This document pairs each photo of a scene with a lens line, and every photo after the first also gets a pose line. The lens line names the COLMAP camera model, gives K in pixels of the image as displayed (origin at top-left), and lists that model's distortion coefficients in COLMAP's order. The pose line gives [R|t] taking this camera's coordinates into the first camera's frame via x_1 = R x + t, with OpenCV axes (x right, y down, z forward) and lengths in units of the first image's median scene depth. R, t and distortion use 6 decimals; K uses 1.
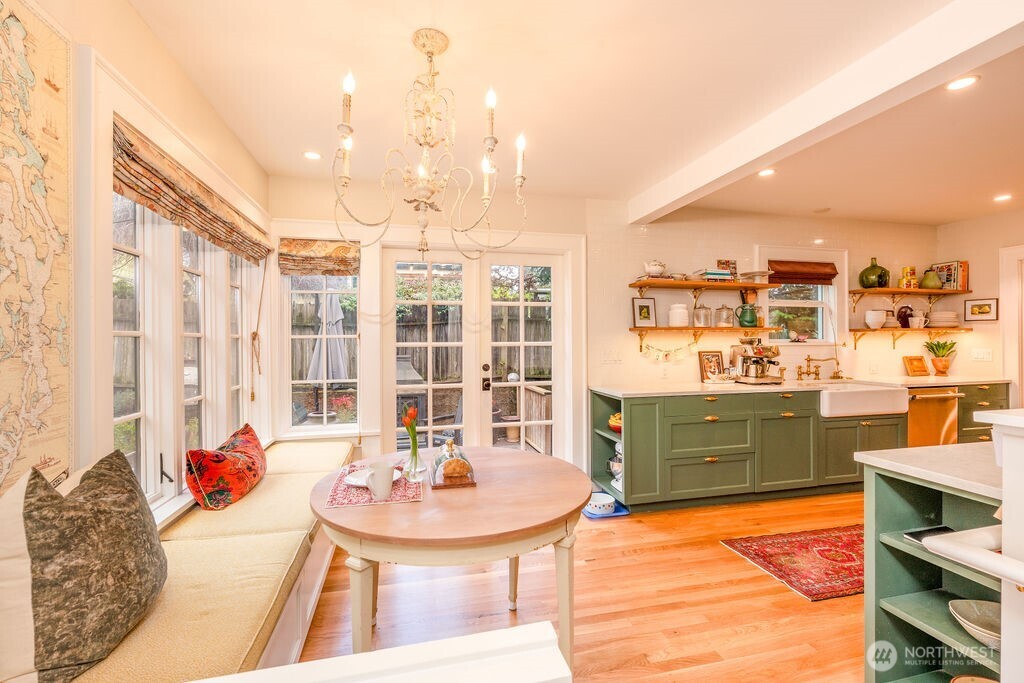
lens RADIAL K [[449.1, 0, 515.0], [0, 449.1, 340.3], [0, 0, 1]] dist [-0.007330, 0.001163]
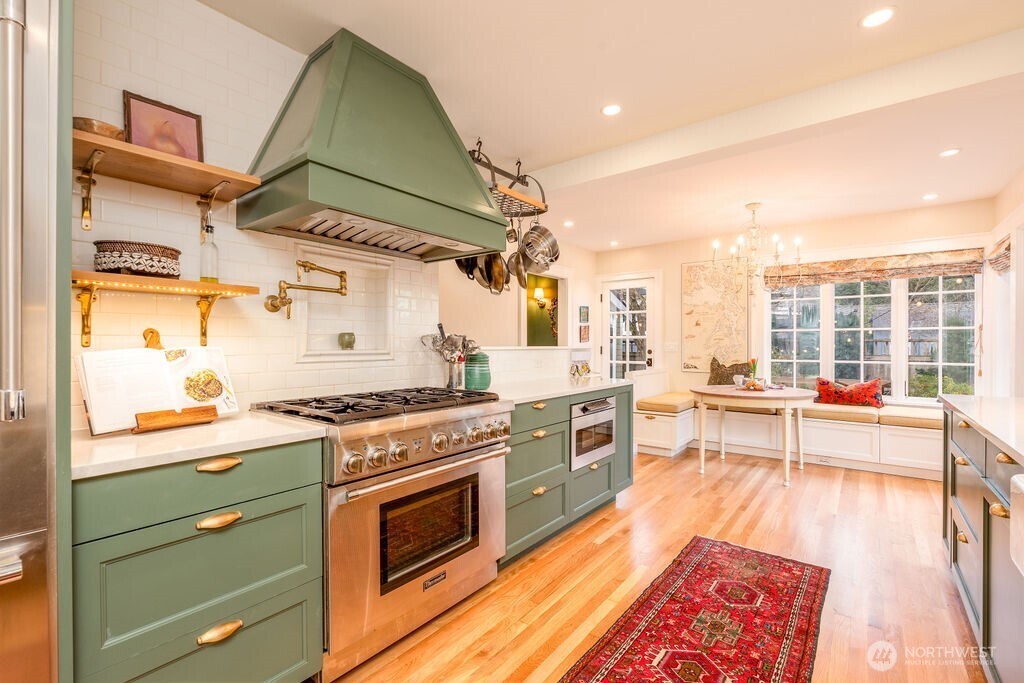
lens RADIAL K [[449.1, 0, 516.8], [0, 449.1, 343.6], [0, 0, 1]] dist [-0.007330, 0.001163]
pose [[-0.782382, 0.002809, -0.622792, 1.428654], [0.000247, 0.999991, 0.004199, 0.035610], [0.622799, 0.003131, -0.782376, 1.299289]]
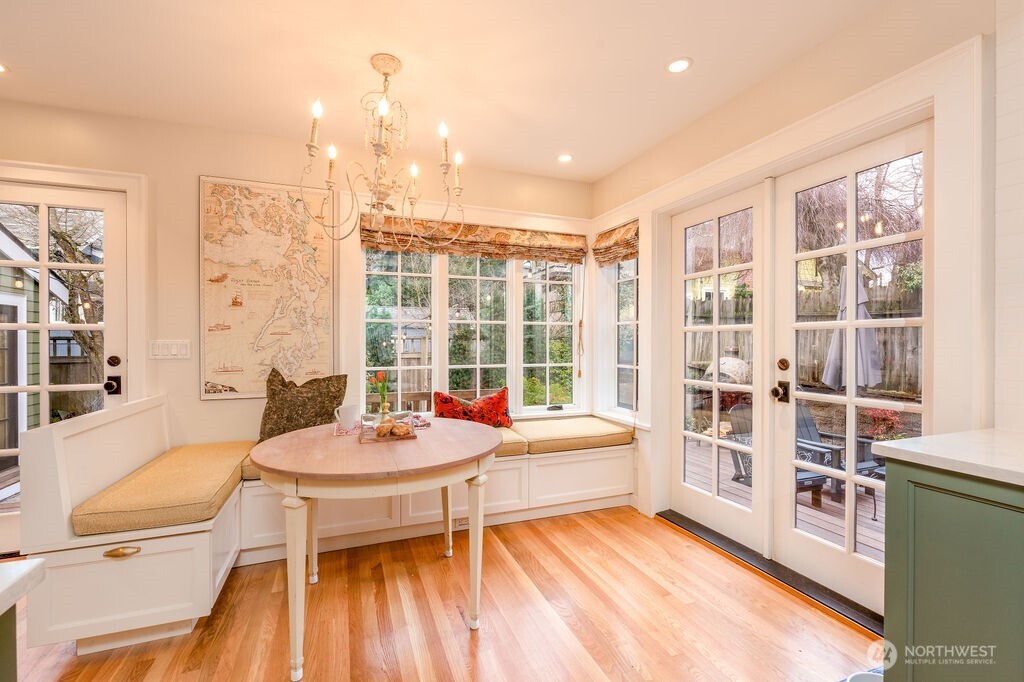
lens RADIAL K [[449.1, 0, 513.5], [0, 449.1, 342.7], [0, 0, 1]] dist [-0.007330, 0.001163]
pose [[0.129084, 0.009134, -0.991592, 0.647122], [-0.003014, 0.999957, 0.008819, 0.035313], [0.991629, 0.001850, 0.129106, 0.737593]]
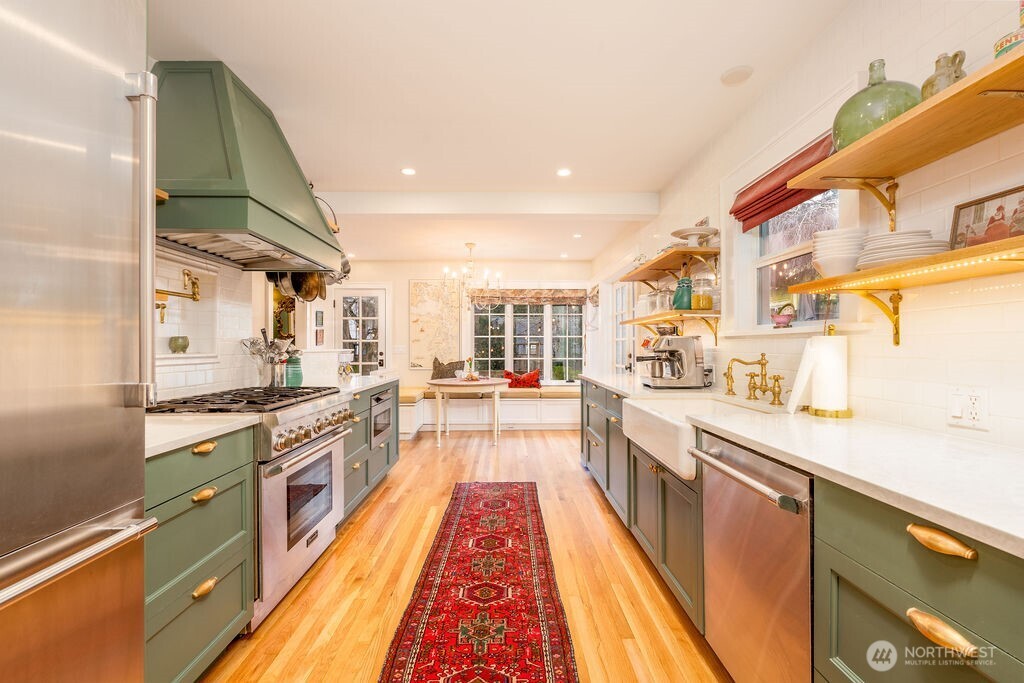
lens RADIAL K [[449.1, 0, 517.3], [0, 449.1, 343.8], [0, 0, 1]] dist [-0.007330, 0.001163]
pose [[-0.204723, -0.001849, -0.978818, 1.824101], [0.000236, 0.999998, -0.001939, 0.034418], [0.978820, -0.000628, -0.204722, 1.244337]]
